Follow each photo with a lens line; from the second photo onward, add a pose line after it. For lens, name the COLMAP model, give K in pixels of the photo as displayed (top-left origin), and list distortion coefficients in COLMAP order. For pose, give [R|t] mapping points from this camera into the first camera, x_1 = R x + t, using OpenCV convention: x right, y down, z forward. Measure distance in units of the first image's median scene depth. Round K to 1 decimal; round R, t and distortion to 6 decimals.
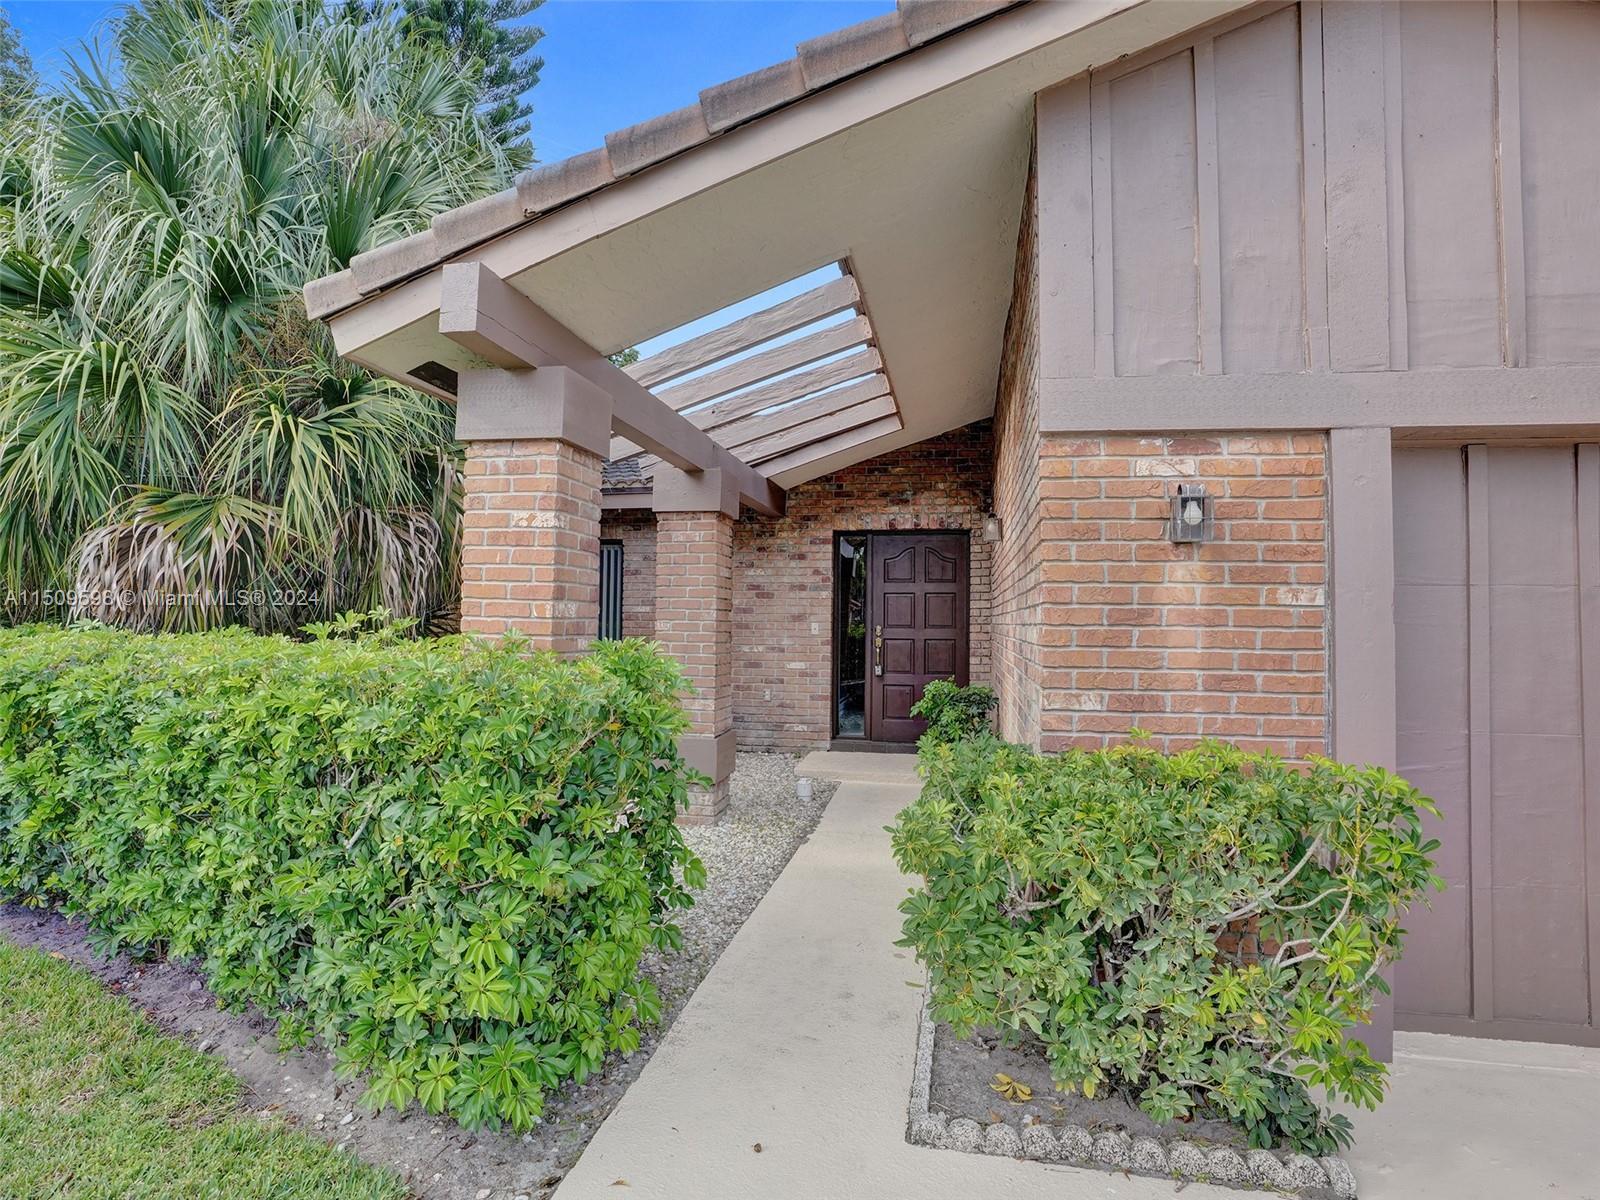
lens RADIAL K [[845.0, 0, 793.0], [0, 845.0, 610.0], [0, 0, 1]] dist [-0.068215, 0.024998]
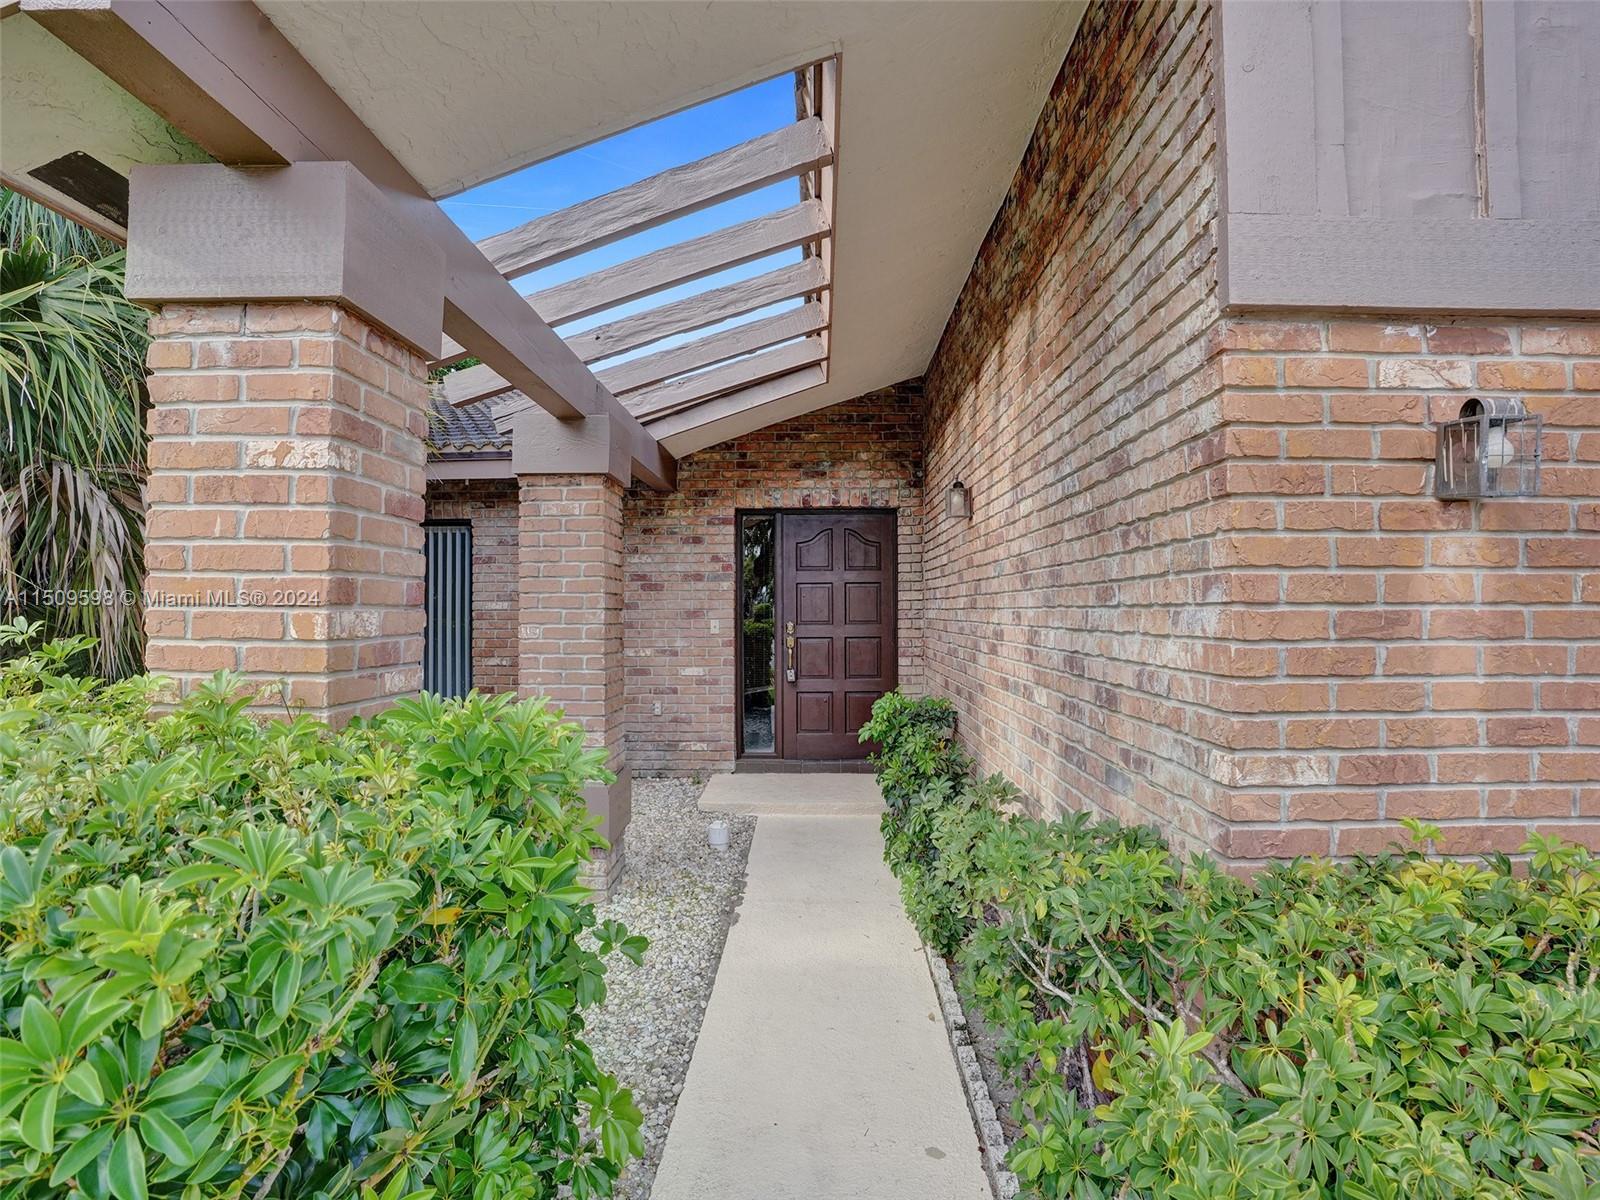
lens RADIAL K [[845.0, 0, 806.1], [0, 845.0, 610.6], [0, 0, 1]] dist [-0.068215, 0.024998]
pose [[0.984191, -0.014000, 0.176557, -0.077071], [0.011521, 0.999820, 0.015056, -0.012795], [-0.176736, -0.012784, 0.984175, 0.406488]]
